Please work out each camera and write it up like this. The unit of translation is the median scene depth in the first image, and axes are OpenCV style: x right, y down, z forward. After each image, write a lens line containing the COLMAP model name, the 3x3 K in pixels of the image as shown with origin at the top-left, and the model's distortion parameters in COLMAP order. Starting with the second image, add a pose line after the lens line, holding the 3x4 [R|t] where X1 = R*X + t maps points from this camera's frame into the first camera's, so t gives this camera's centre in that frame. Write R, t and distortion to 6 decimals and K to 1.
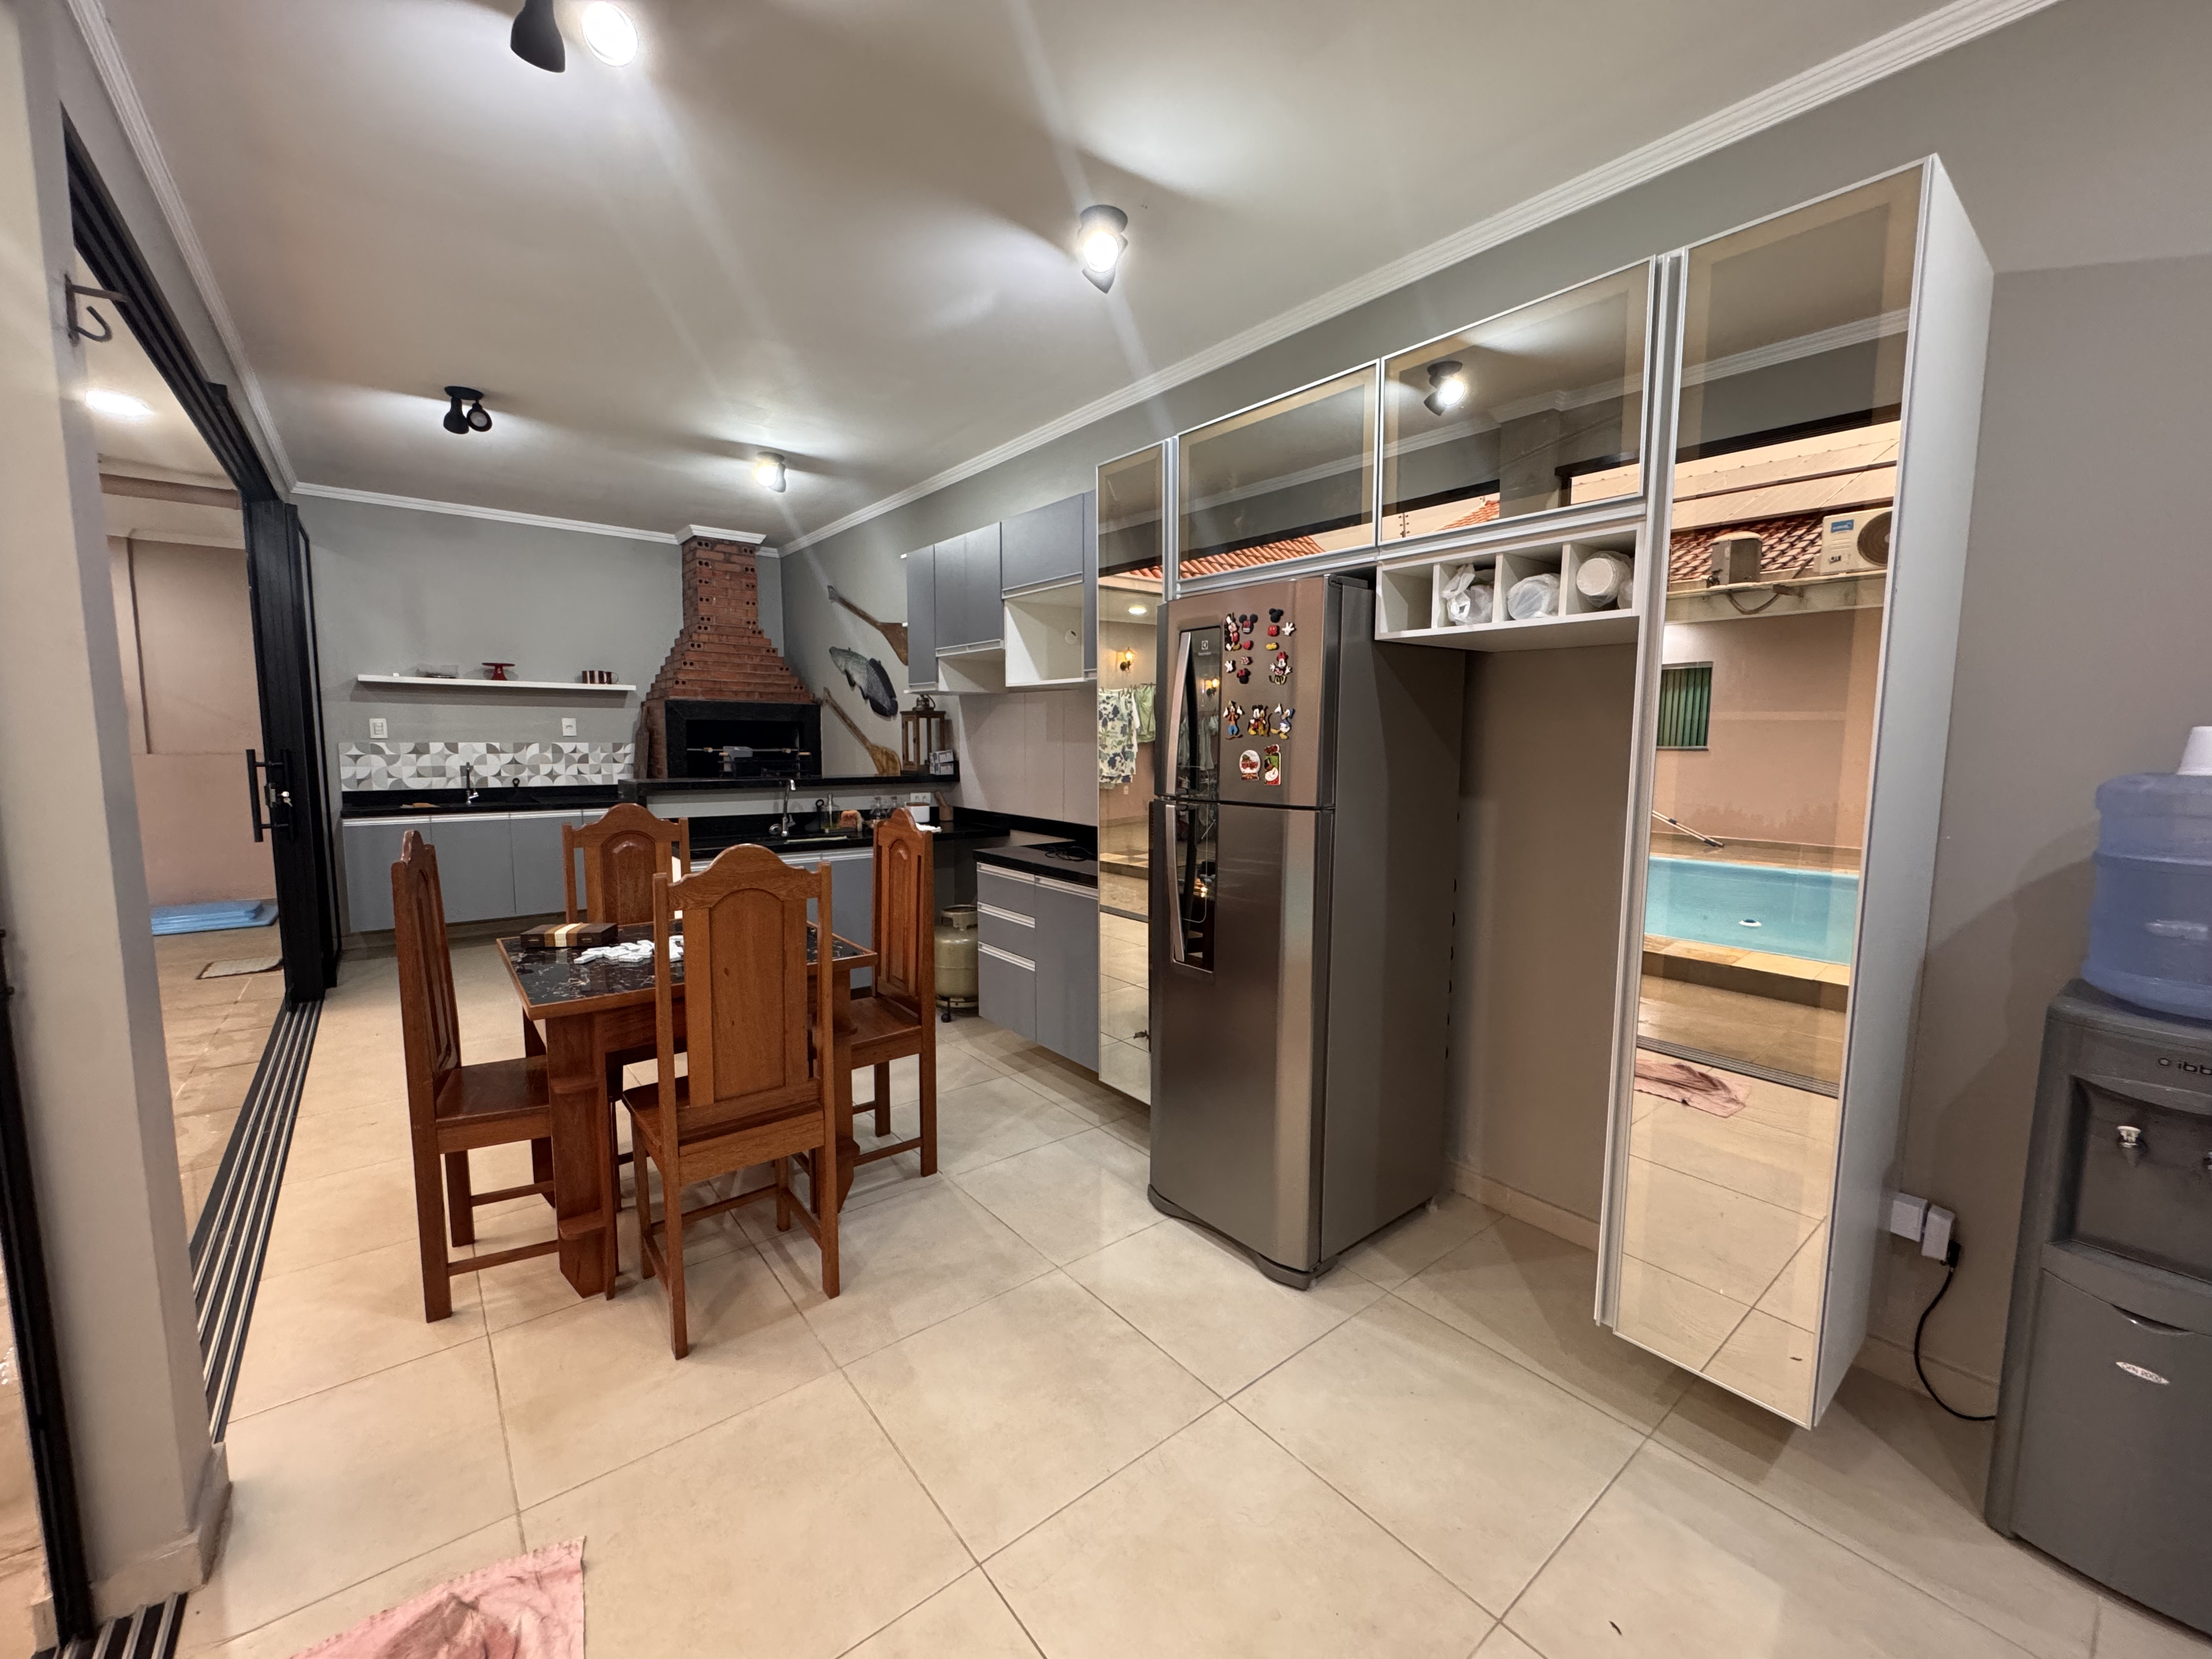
lens RADIAL K [[888.3, 0, 1105.4], [0, 888.3, 826.1], [0, 0, 1]] dist [-0.004883, 0.000611]
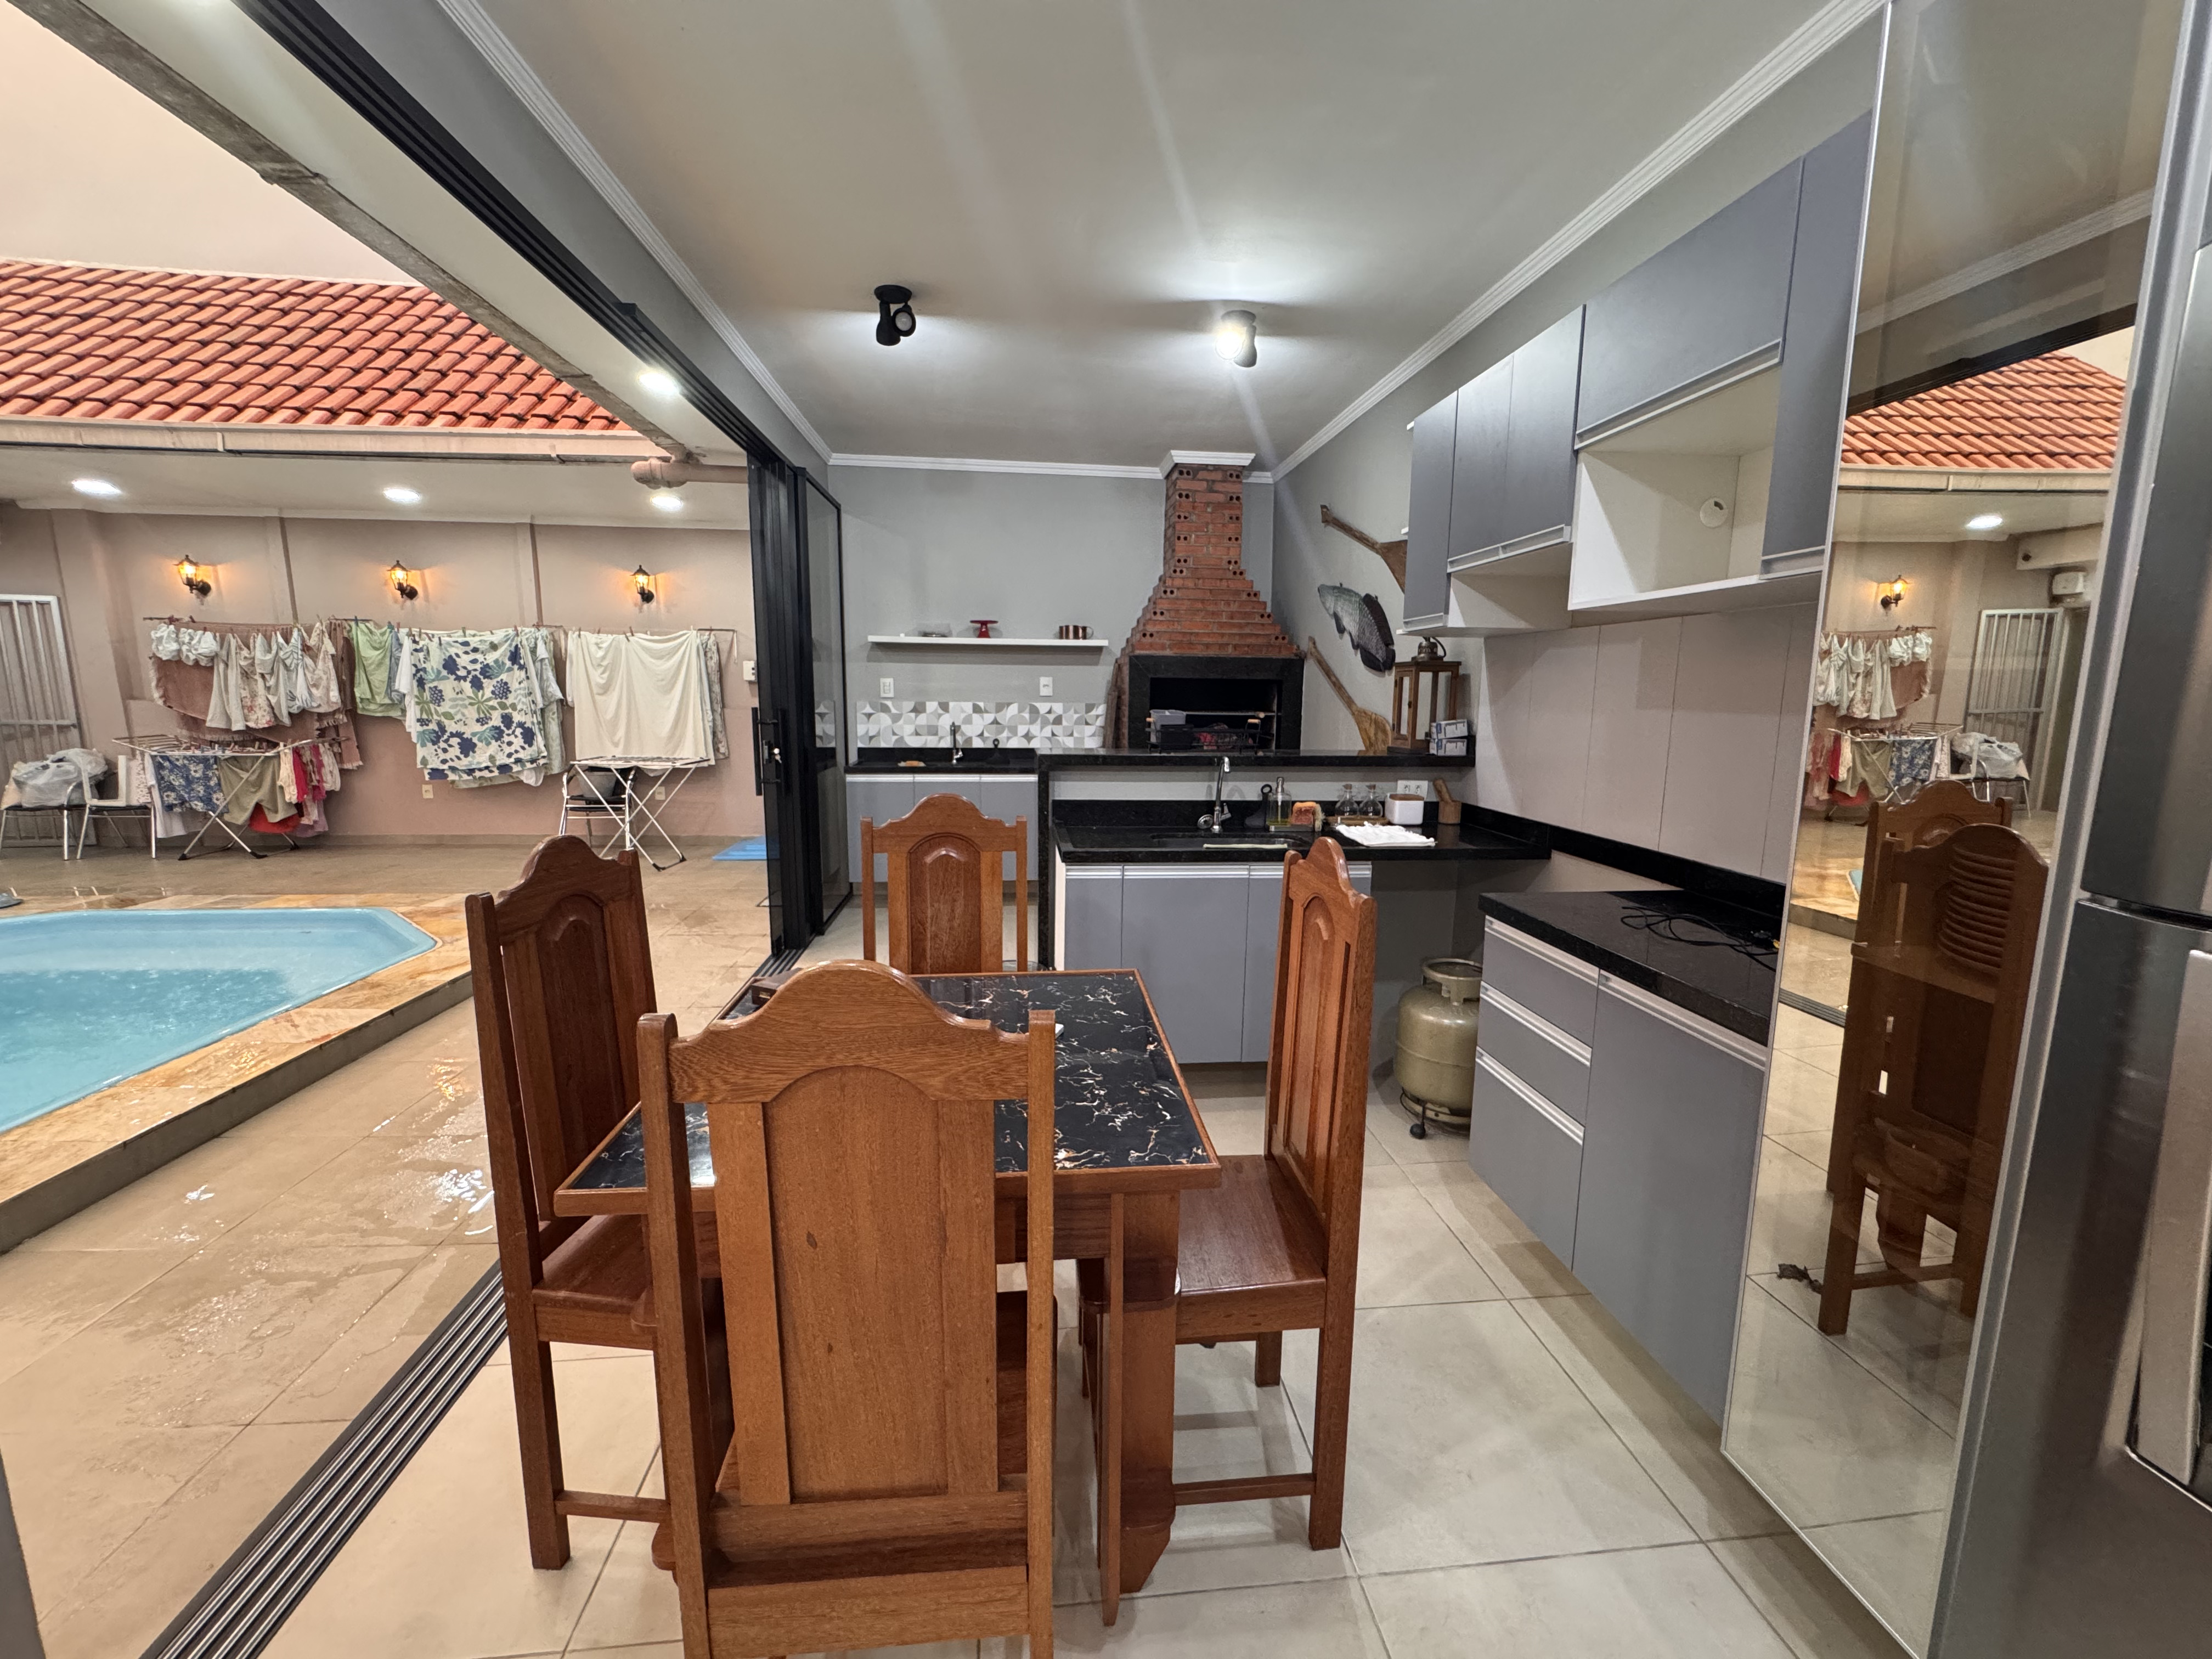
lens RADIAL K [[888.3, 0, 1106.4], [0, 888.3, 827.4], [0, 0, 1]] dist [-0.004883, 0.000611]
pose [[0.841523, 0.083287, -0.533762, -0.036888], [-0.059810, 0.996334, 0.061169, -0.029209], [0.536900, -0.019551, 0.843419, 0.288745]]
